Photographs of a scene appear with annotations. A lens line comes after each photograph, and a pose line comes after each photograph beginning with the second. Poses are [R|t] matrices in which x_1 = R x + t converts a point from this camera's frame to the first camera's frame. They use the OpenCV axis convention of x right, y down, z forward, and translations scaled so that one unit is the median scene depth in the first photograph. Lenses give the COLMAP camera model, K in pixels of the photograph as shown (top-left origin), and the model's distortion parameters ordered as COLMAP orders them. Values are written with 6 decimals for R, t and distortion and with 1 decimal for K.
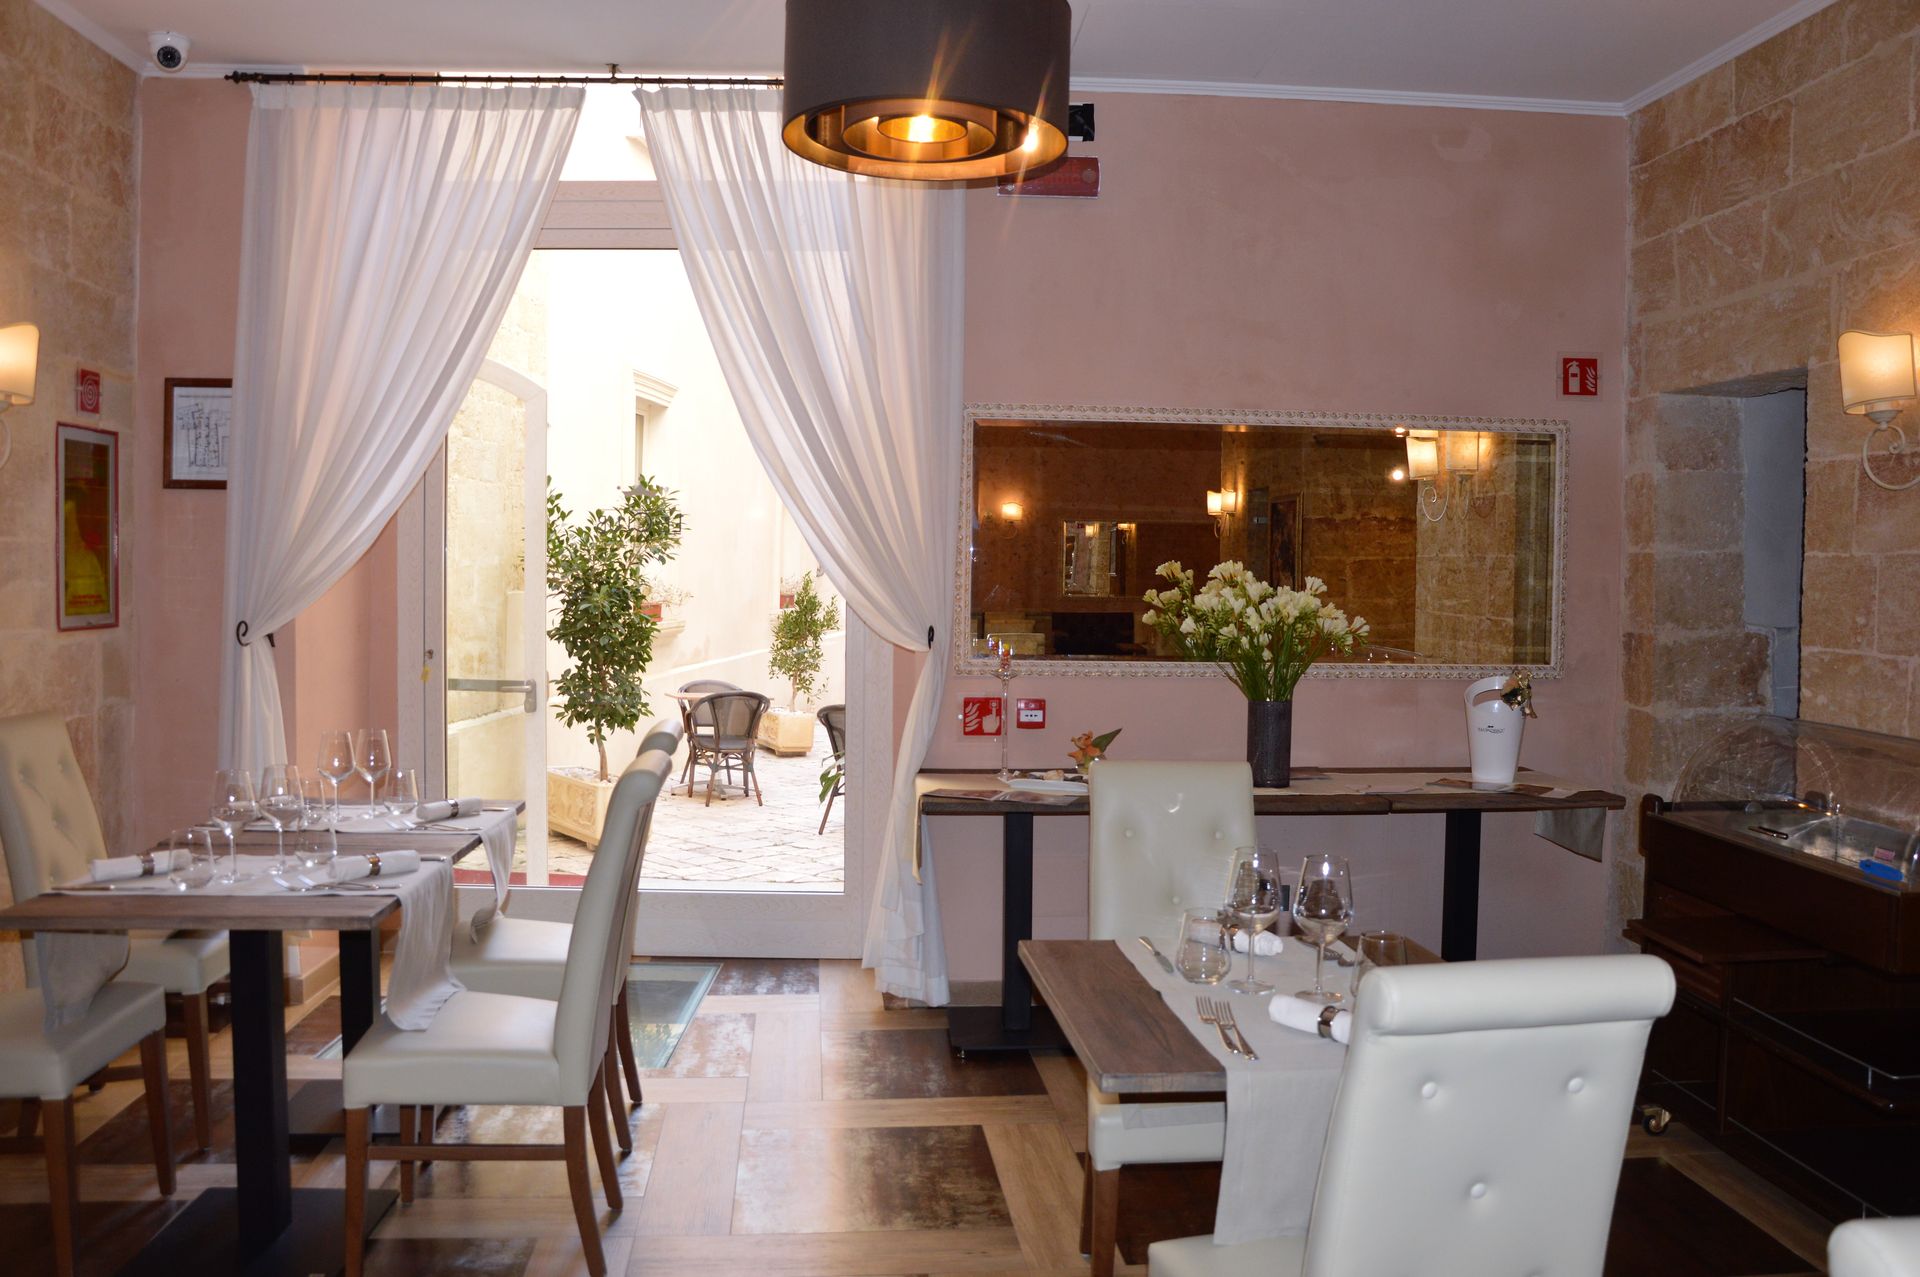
lens RADIAL K [[1514.8, 0, 960.0], [0, 1514.8, 638.5], [0, 0, 1]] dist [-0.128322, 0.098391]
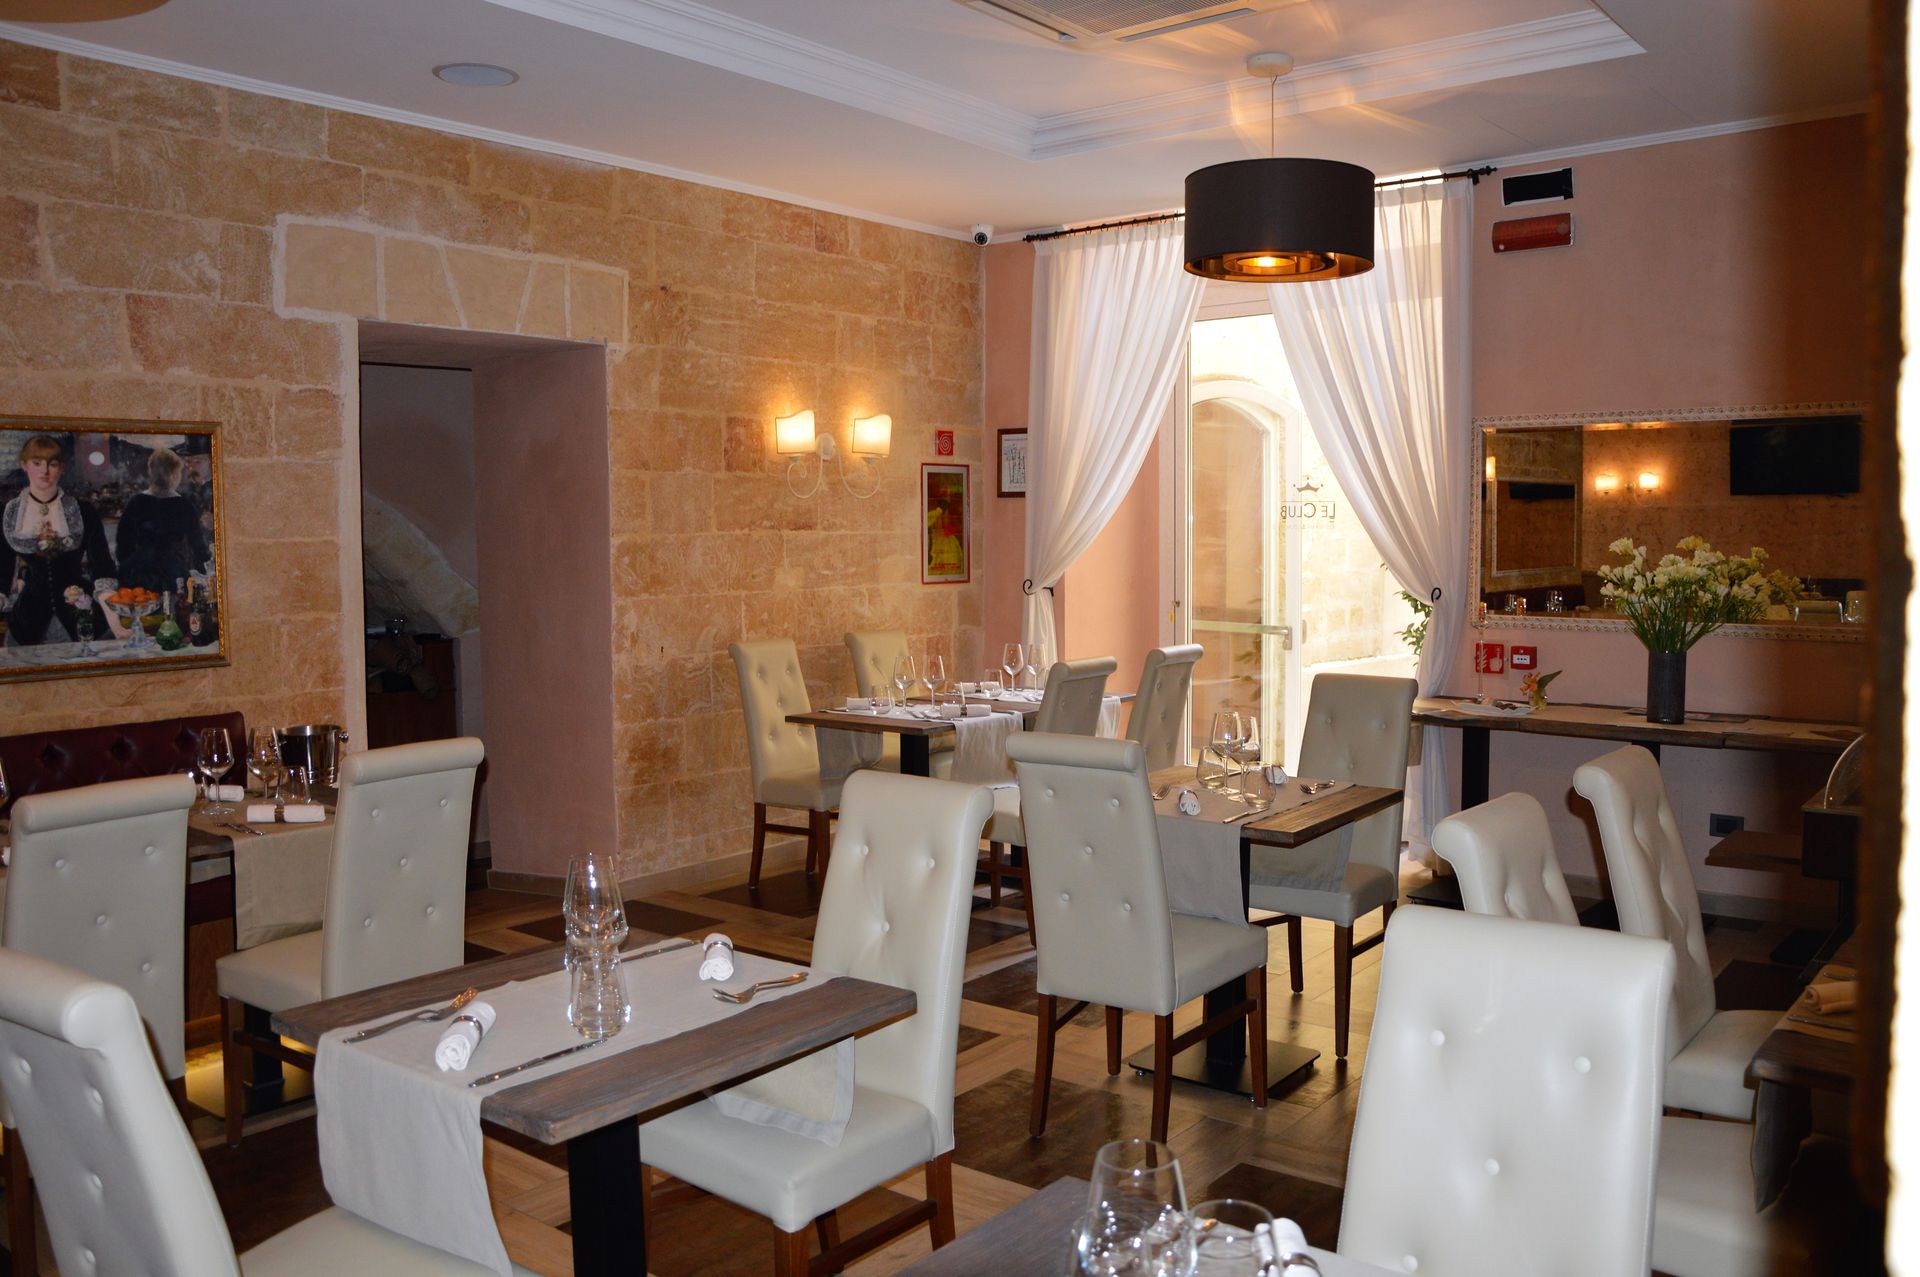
lens RADIAL K [[1514.8, 0, 960.0], [0, 1514.8, 638.5], [0, 0, 1]] dist [-0.128322, 0.098391]
pose [[0.727890, 0.033642, -0.684868, 0.564669], [-0.017345, 0.999379, 0.030657, 0.003122], [0.685475, -0.010435, 0.728022, -0.239571]]
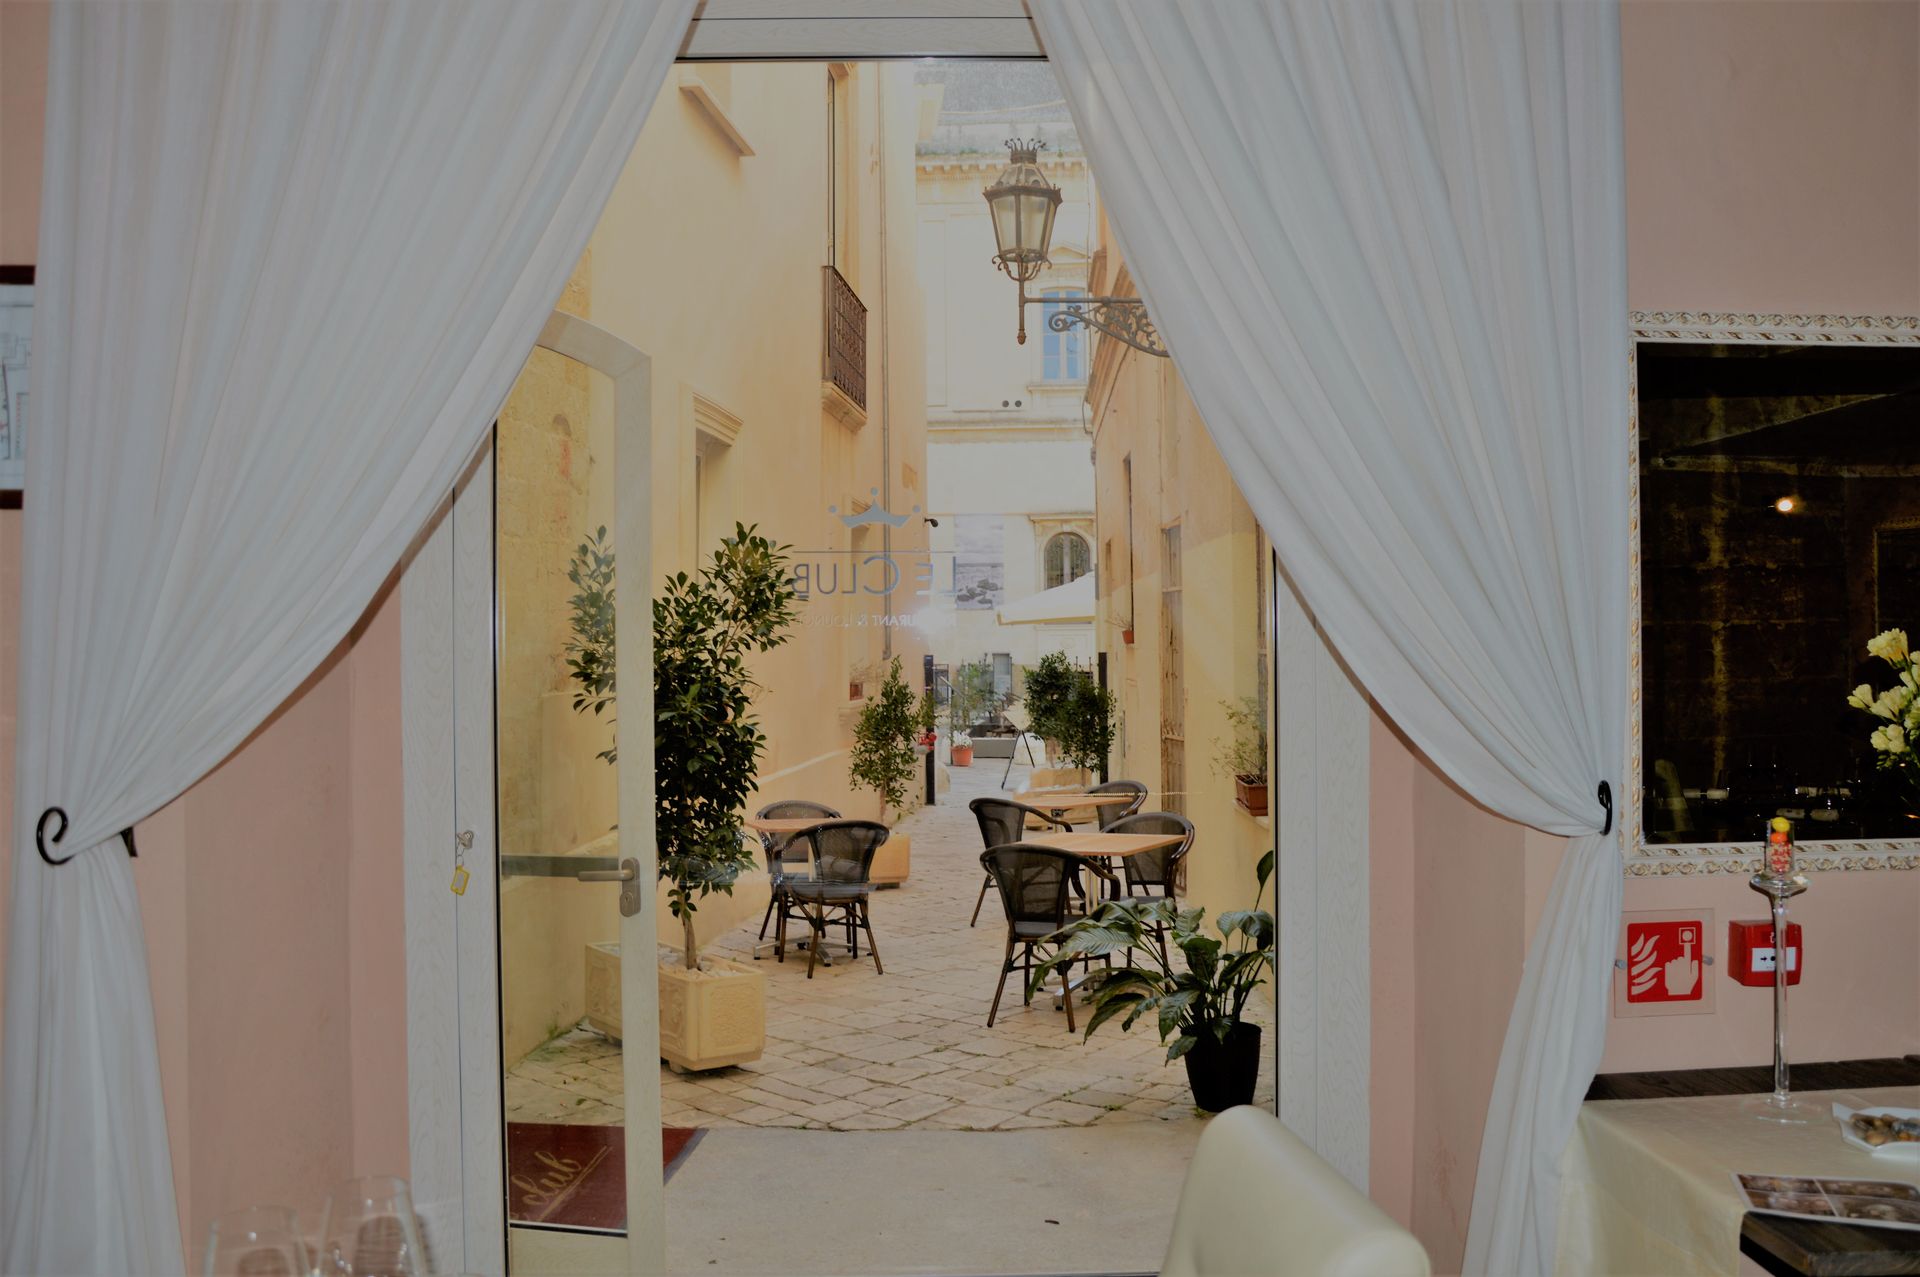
lens RADIAL K [[1514.8, 0, 960.0], [0, 1514.8, 638.5], [0, 0, 1]] dist [-0.128322, 0.098391]
pose [[0.999636, -0.020961, 0.016986, -0.216636], [0.021789, 0.998505, -0.050133, -0.032507], [-0.015910, 0.050484, 0.998598, 0.540647]]
